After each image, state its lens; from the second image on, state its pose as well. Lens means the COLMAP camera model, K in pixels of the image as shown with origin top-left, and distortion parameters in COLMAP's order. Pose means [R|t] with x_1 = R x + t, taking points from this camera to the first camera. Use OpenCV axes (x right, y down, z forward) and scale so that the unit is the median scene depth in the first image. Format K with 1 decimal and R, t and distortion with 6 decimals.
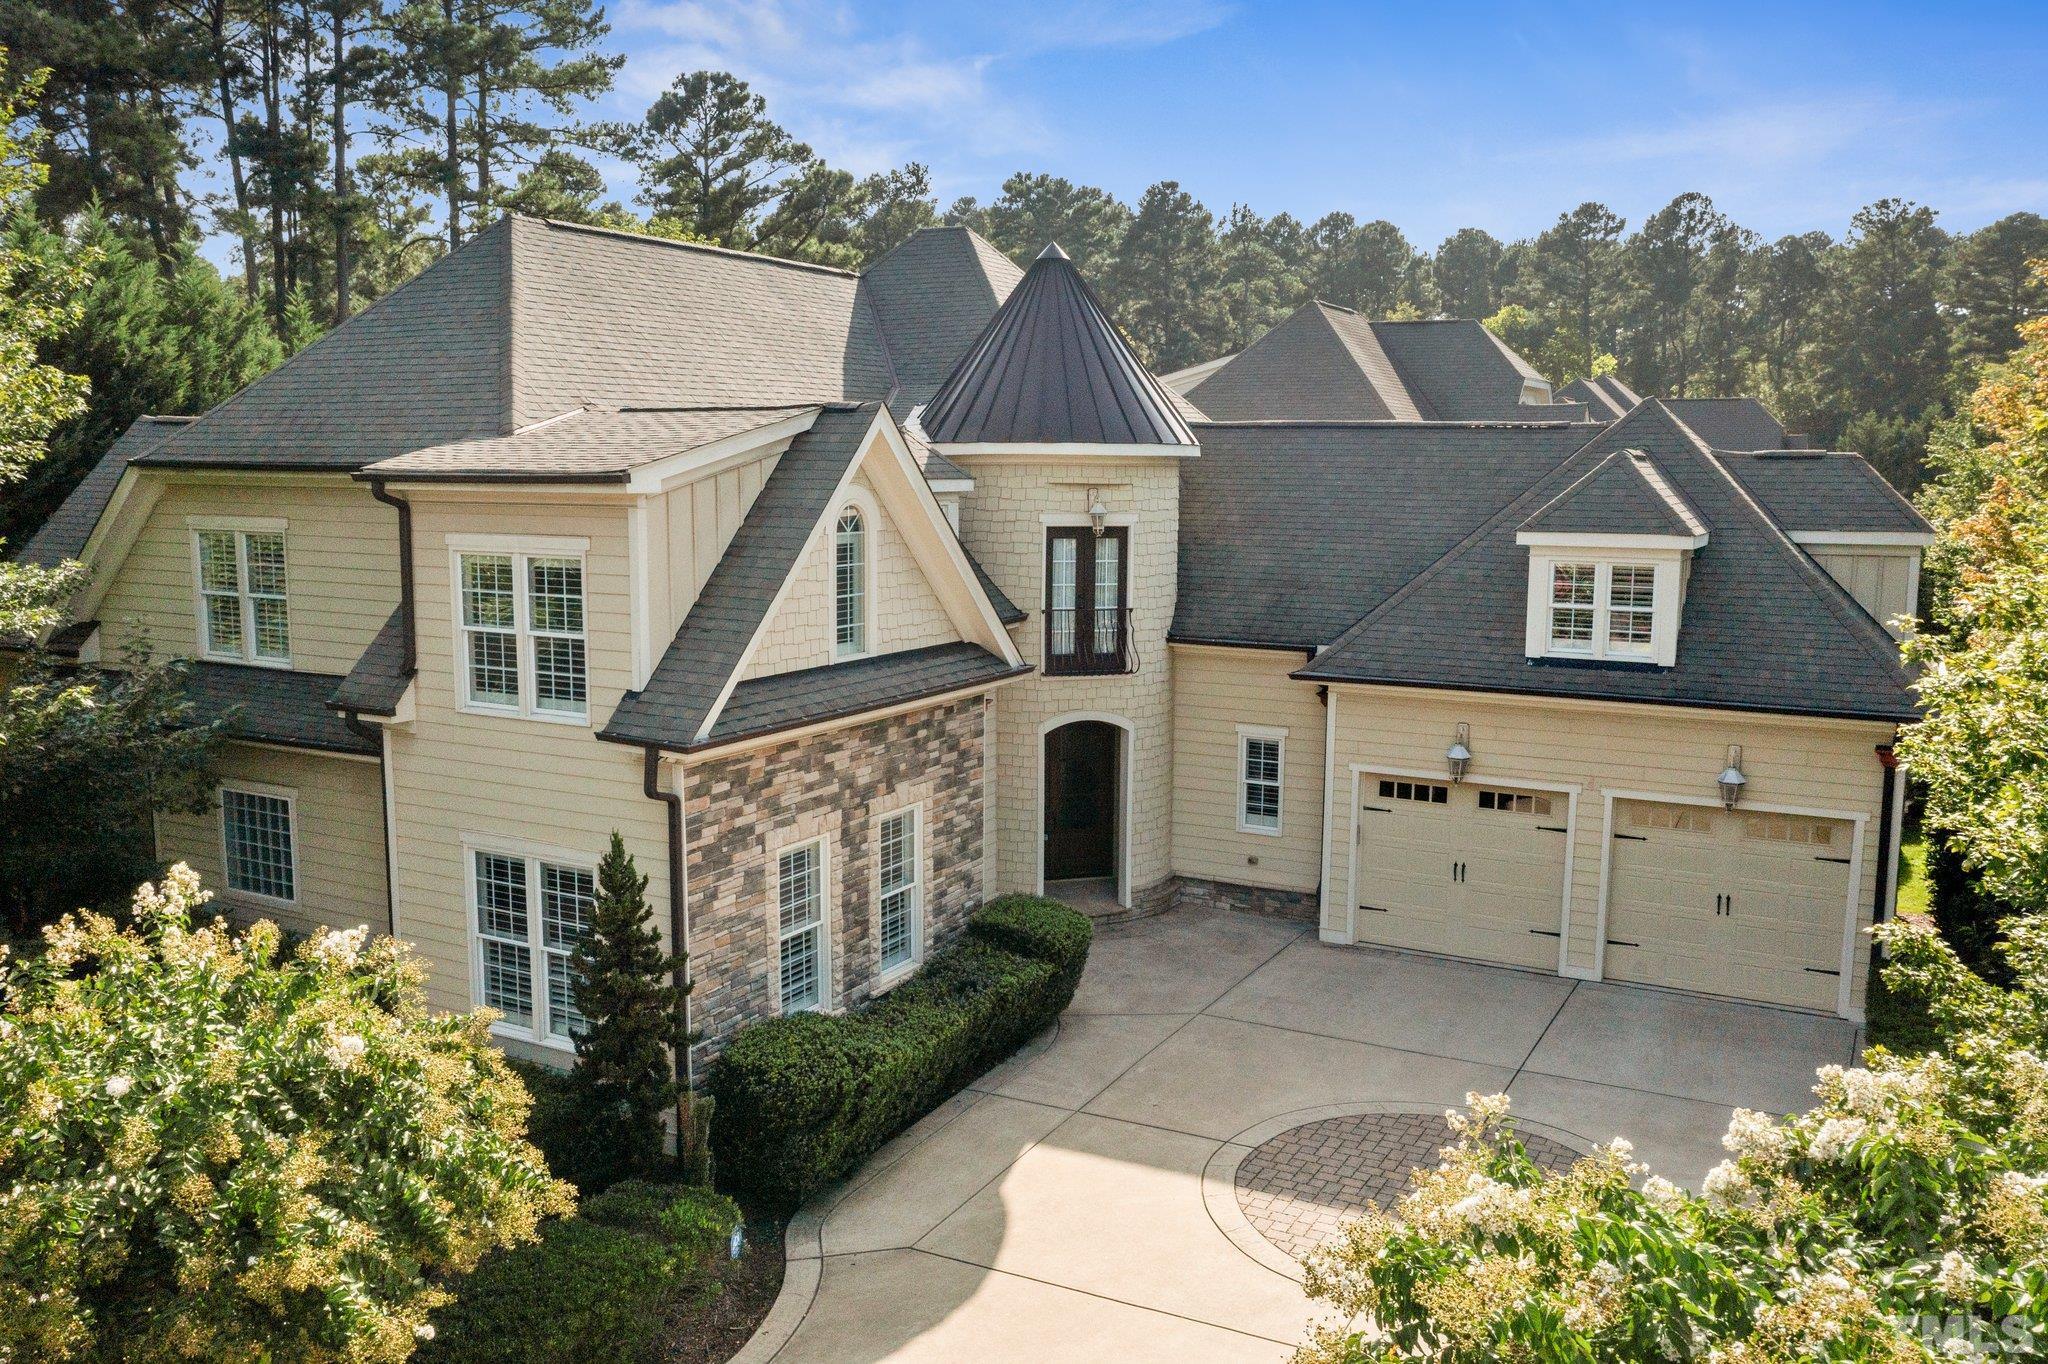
lens RADIAL K [[1632.8, 0, 1035.6], [0, 1632.8, 731.4], [0, 0, 1]] dist [-0.001260, -0.008879]
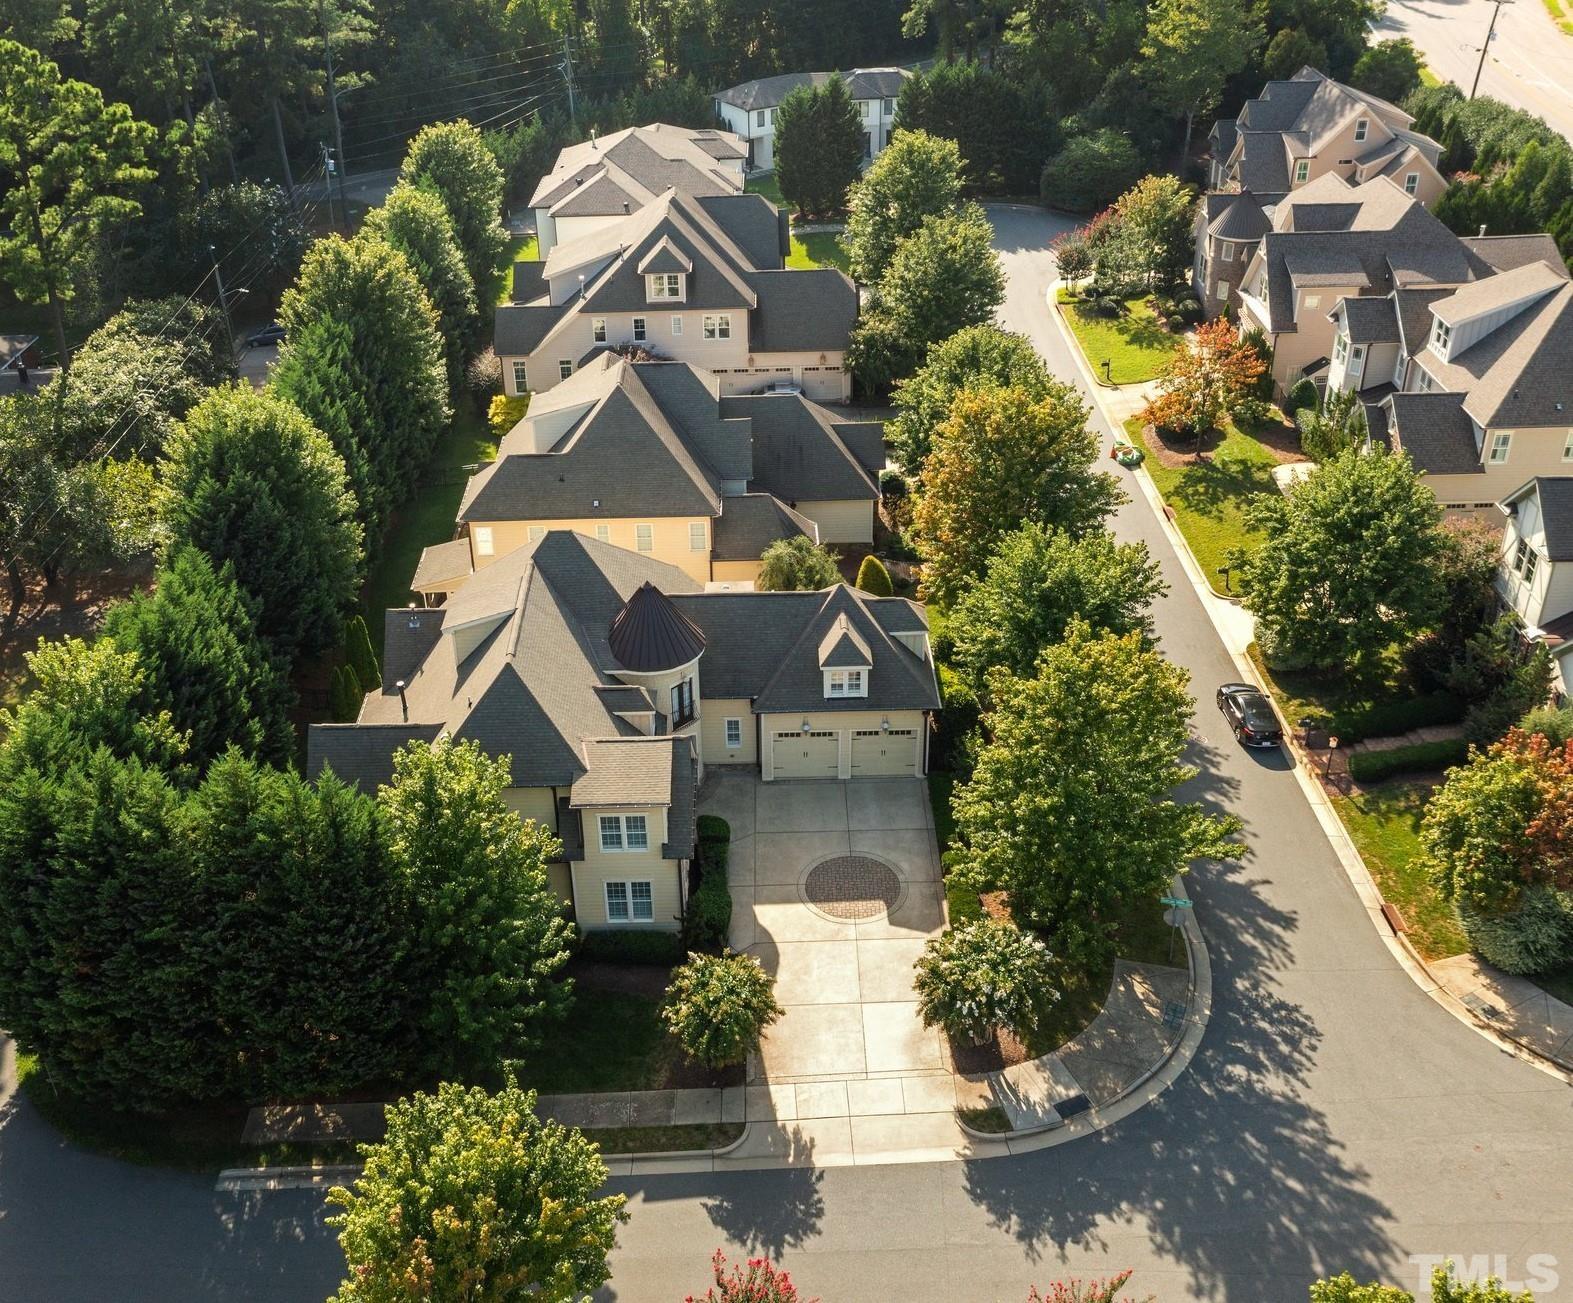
lens RADIAL K [[1733.6, 0, 786.5], [0, 1733.6, 651.5], [0, 0, 1]] dist [0.001602, 0.012229]
pose [[0.868654, -0.269069, 0.415982, -1.176168], [0.084657, 0.907926, 0.410492, -1.559928], [-0.488132, -0.321360, 0.811453, -1.726878]]
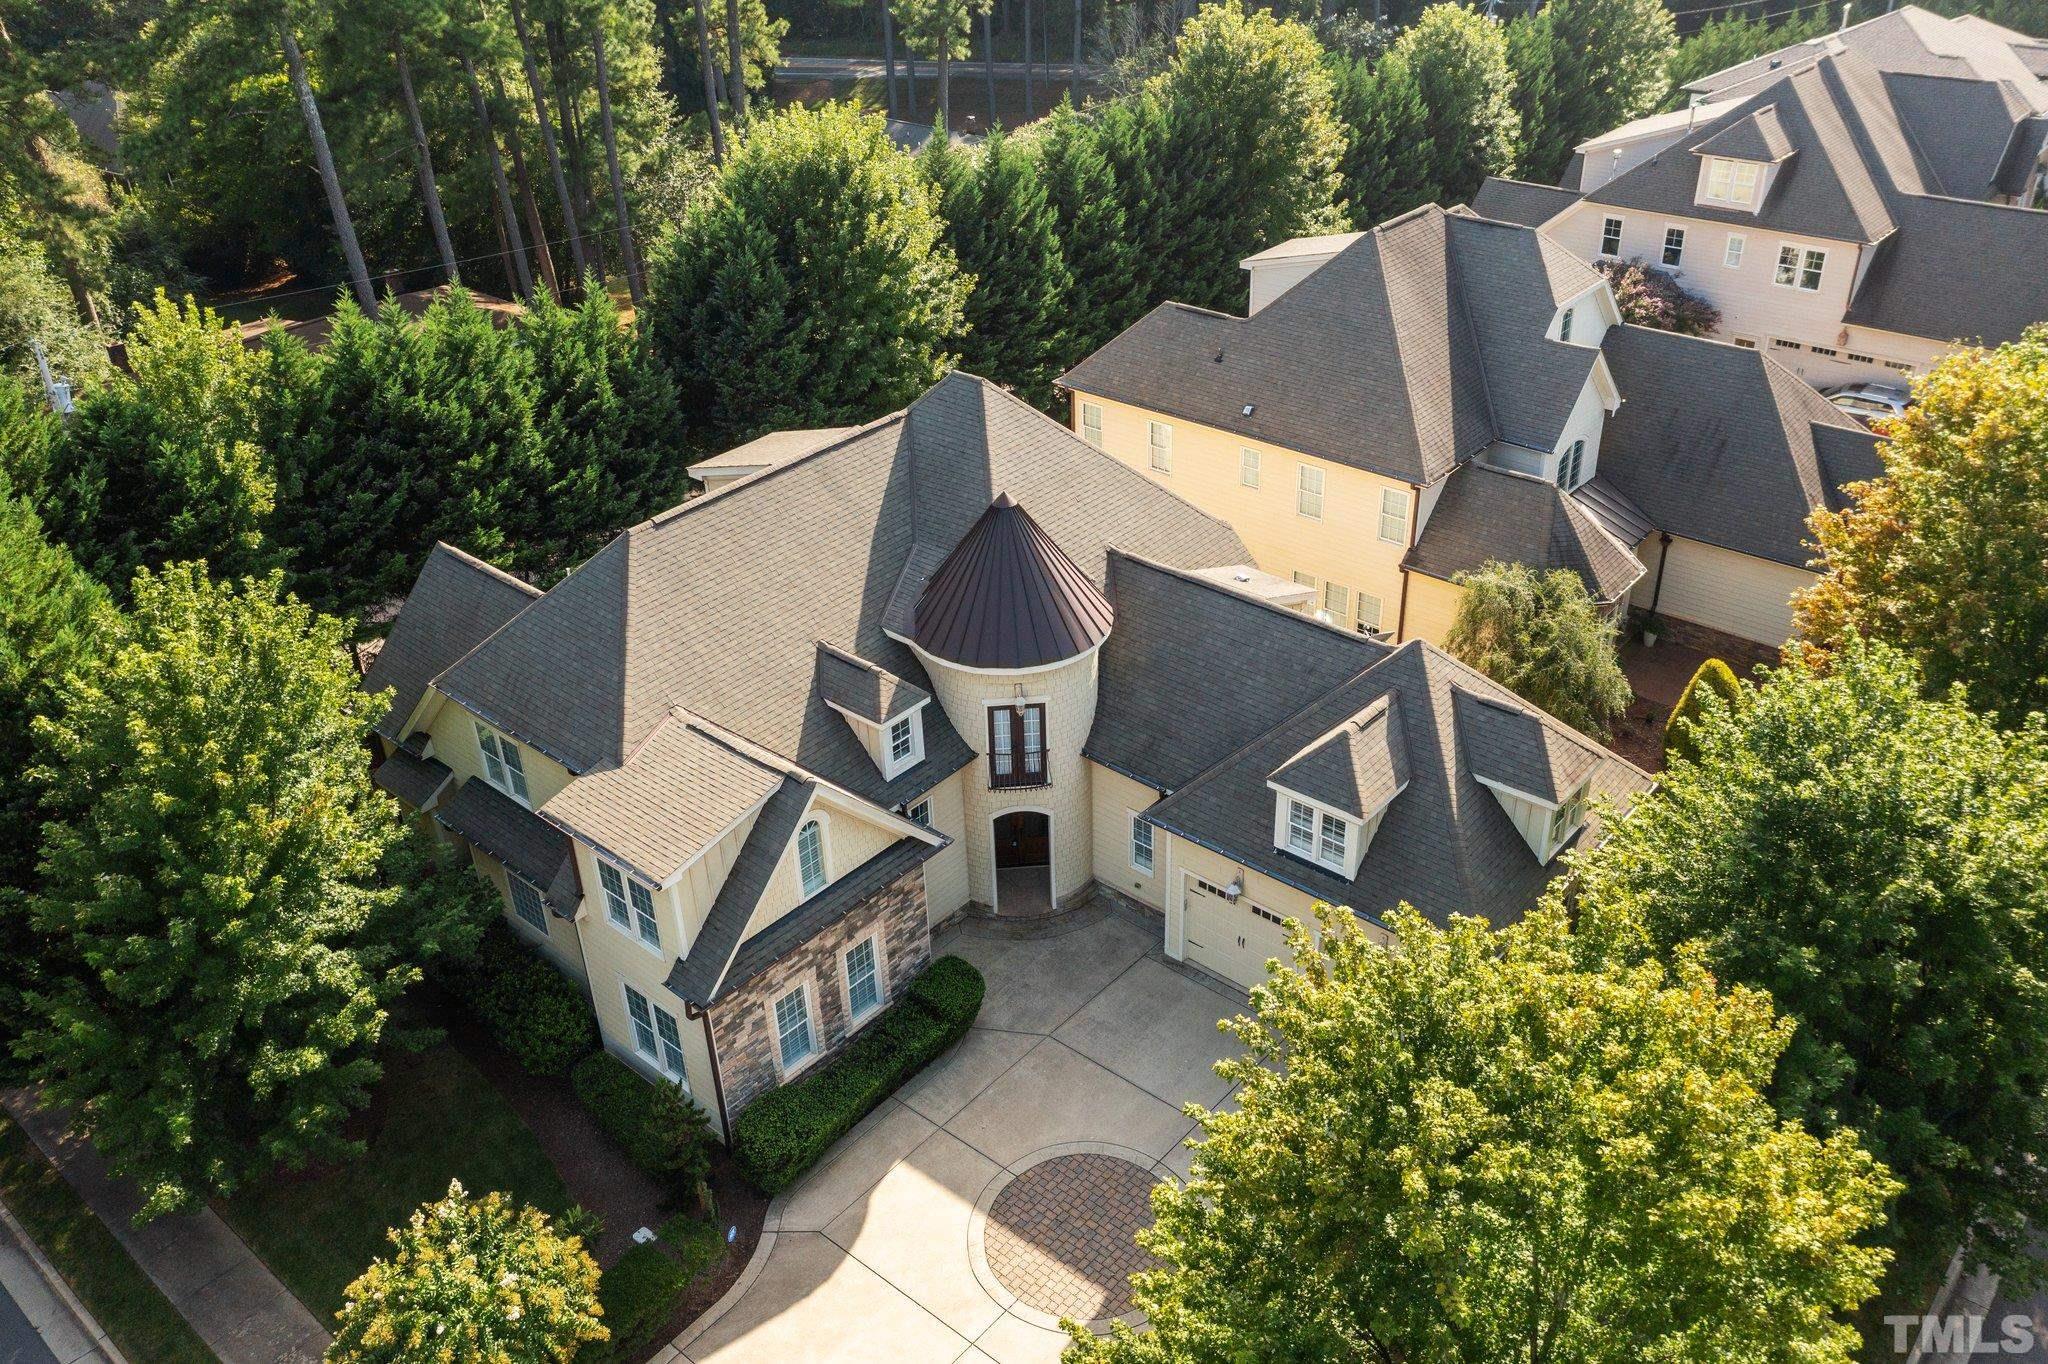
lens RADIAL K [[1632.8, 0, 1035.6], [0, 1632.8, 731.4], [0, 0, 1]] dist [-0.001260, -0.008879]
pose [[0.973541, 0.089593, -0.210216, 0.402873], [0.005253, 0.910917, 0.412556, -0.791543], [0.228451, -0.402744, 0.886345, -0.370943]]
